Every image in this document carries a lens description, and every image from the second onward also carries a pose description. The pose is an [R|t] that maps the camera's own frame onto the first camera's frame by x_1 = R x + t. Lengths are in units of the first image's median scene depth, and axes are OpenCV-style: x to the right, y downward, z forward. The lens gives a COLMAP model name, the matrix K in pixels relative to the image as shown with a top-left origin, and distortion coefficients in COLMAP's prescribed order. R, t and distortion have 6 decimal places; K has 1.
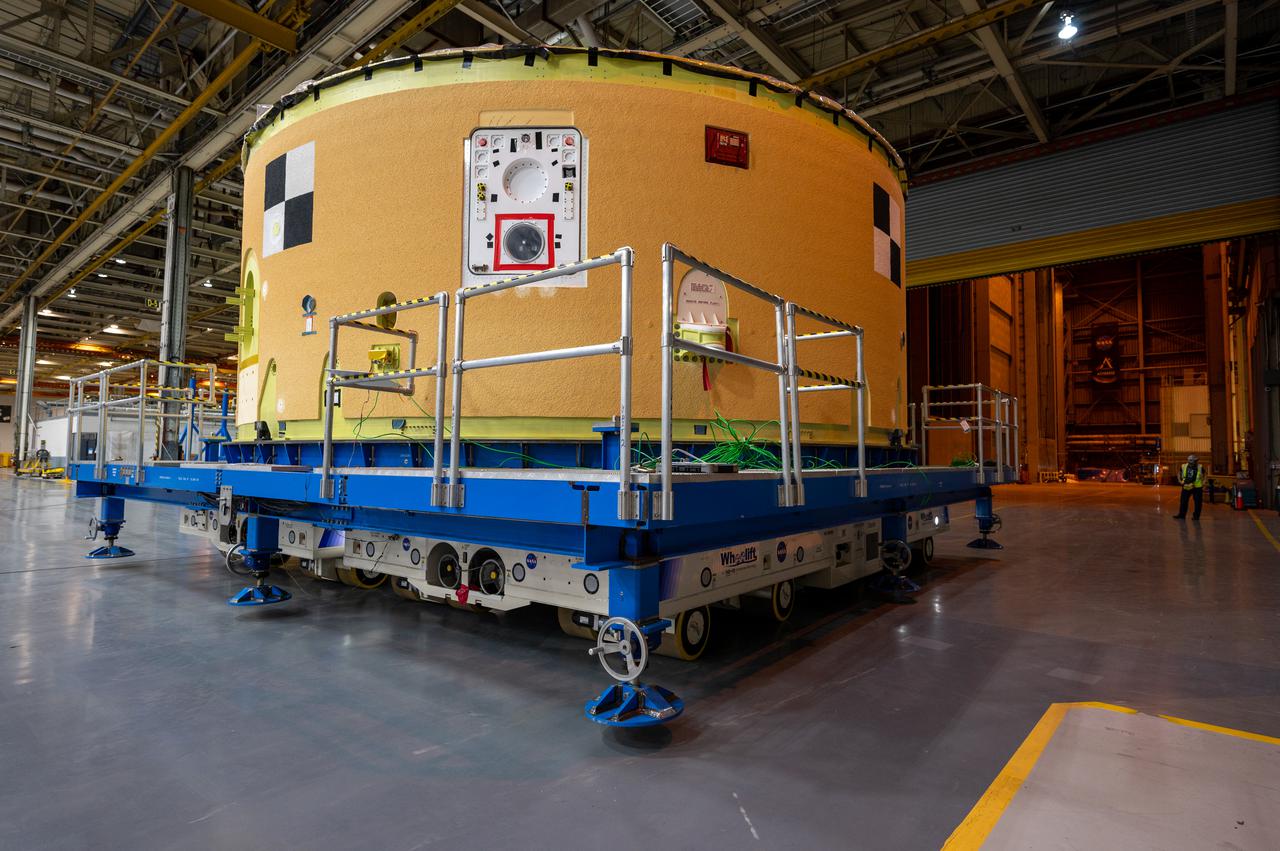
lens RADIAL K [[691.2, 0, 631.5], [0, 691.2, 420.9], [0, 0, 1]] dist [0.002593, -0.000405]
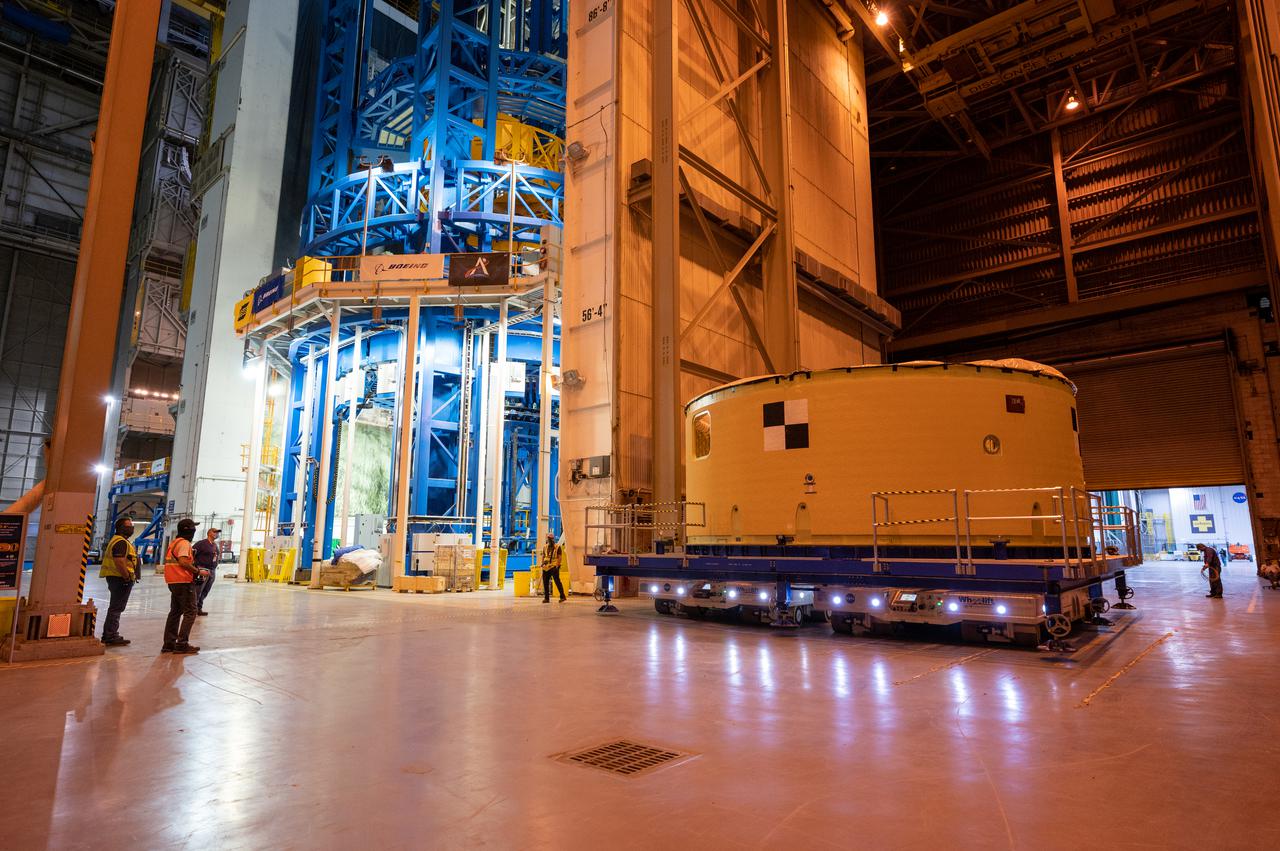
lens RADIAL K [[691.2, 0, 638.7], [0, 691.2, 429.2], [0, 0, 1]] dist [0.002593, -0.000405]
pose [[0.999588, -0.006615, -0.027913, -0.996066], [0.003471, 0.993788, -0.111237, -0.093506], [0.028476, 0.111094, 0.993402, -1.171604]]
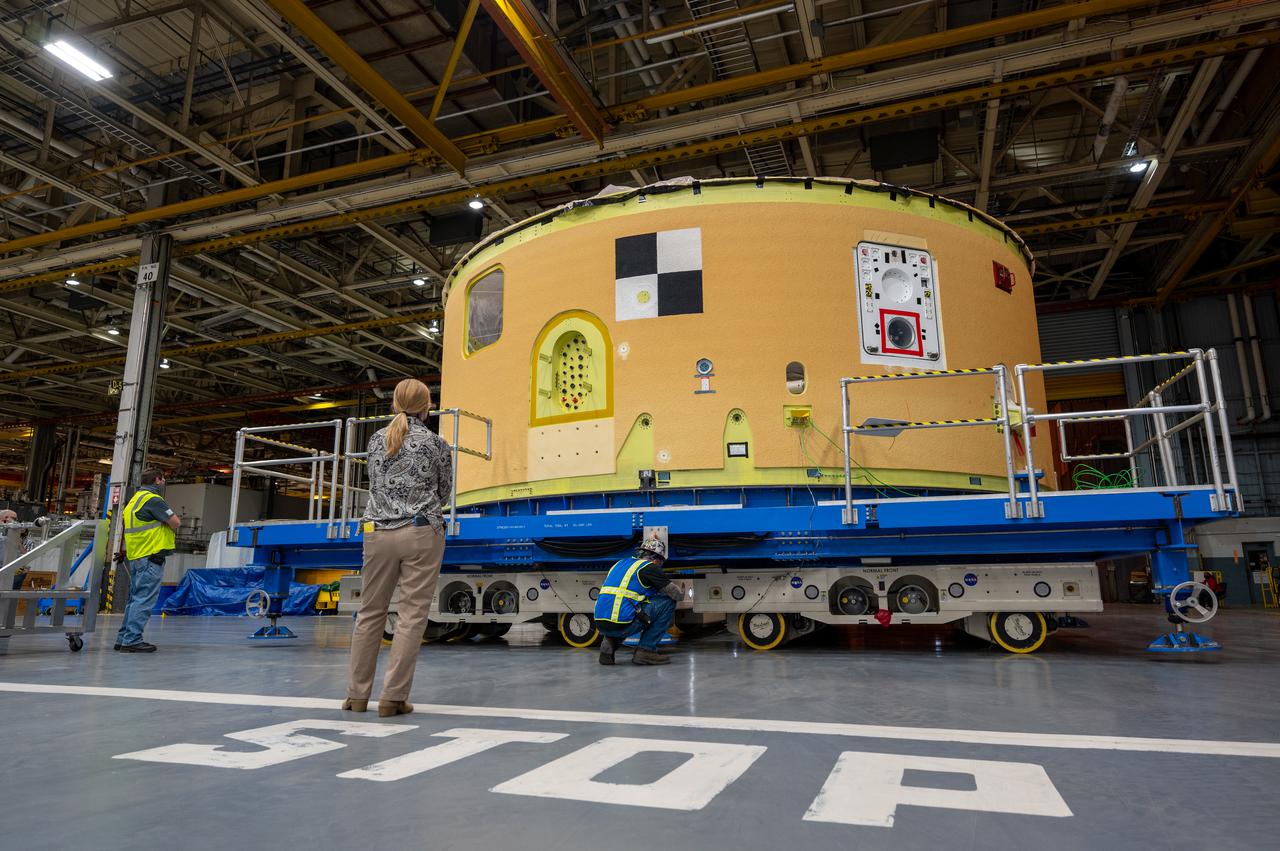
lens RADIAL K [[830.1, 0, 621.4], [0, 830.1, 416.7], [0, 0, 1]] dist [-0.004887, 0.011275]
pose [[0.941268, 0.062767, 0.331776, -1.121904], [-0.009609, 0.987152, -0.159492, 0.138492], [-0.337525, 0.146936, 0.929778, -0.211529]]
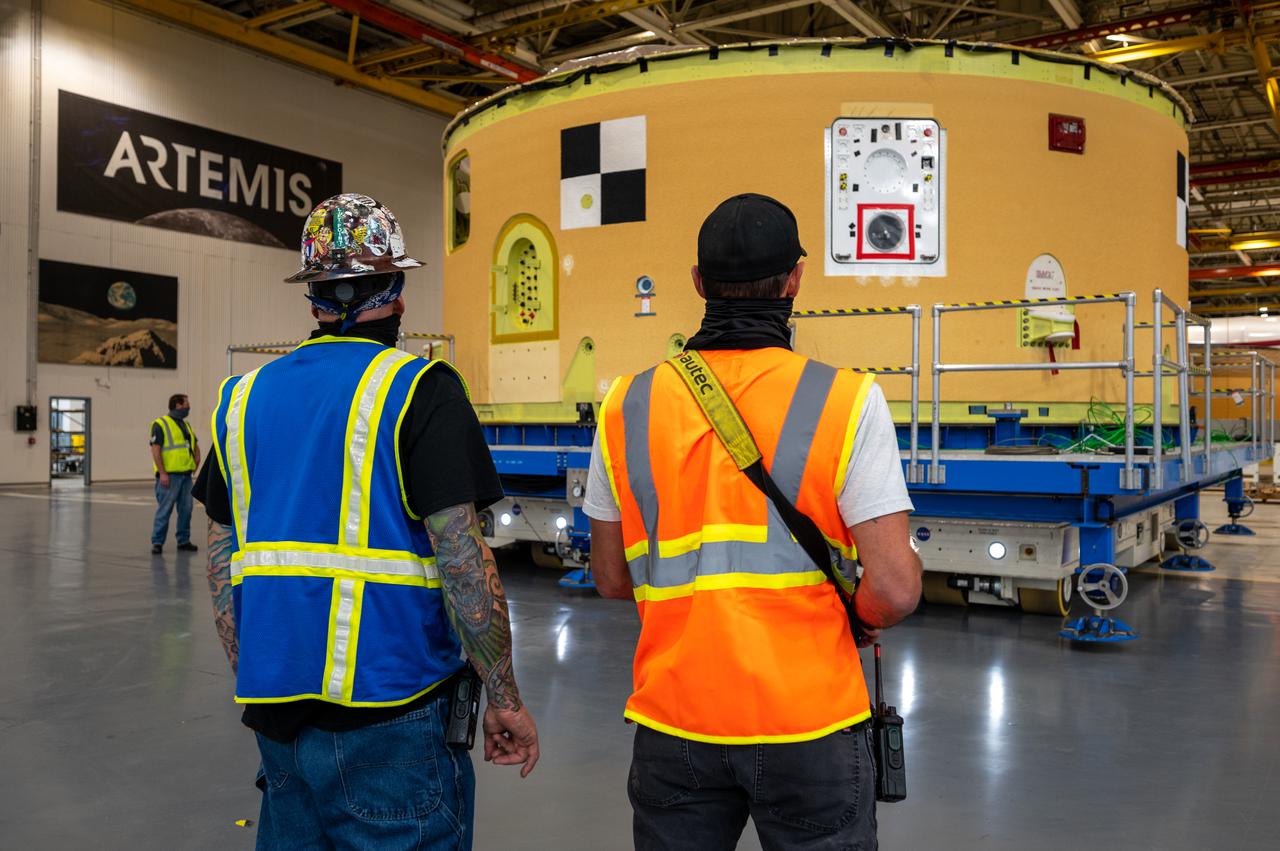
lens RADIAL K [[1119.8, 0, 615.0], [0, 1119.8, 423.2], [0, 0, 1]] dist [-0.002027, 0.009786]
pose [[0.998036, -0.003732, 0.062534, -0.661673], [0.000292, 0.998490, 0.054931, -0.064242], [-0.062645, -0.054805, 0.996530, -0.657279]]
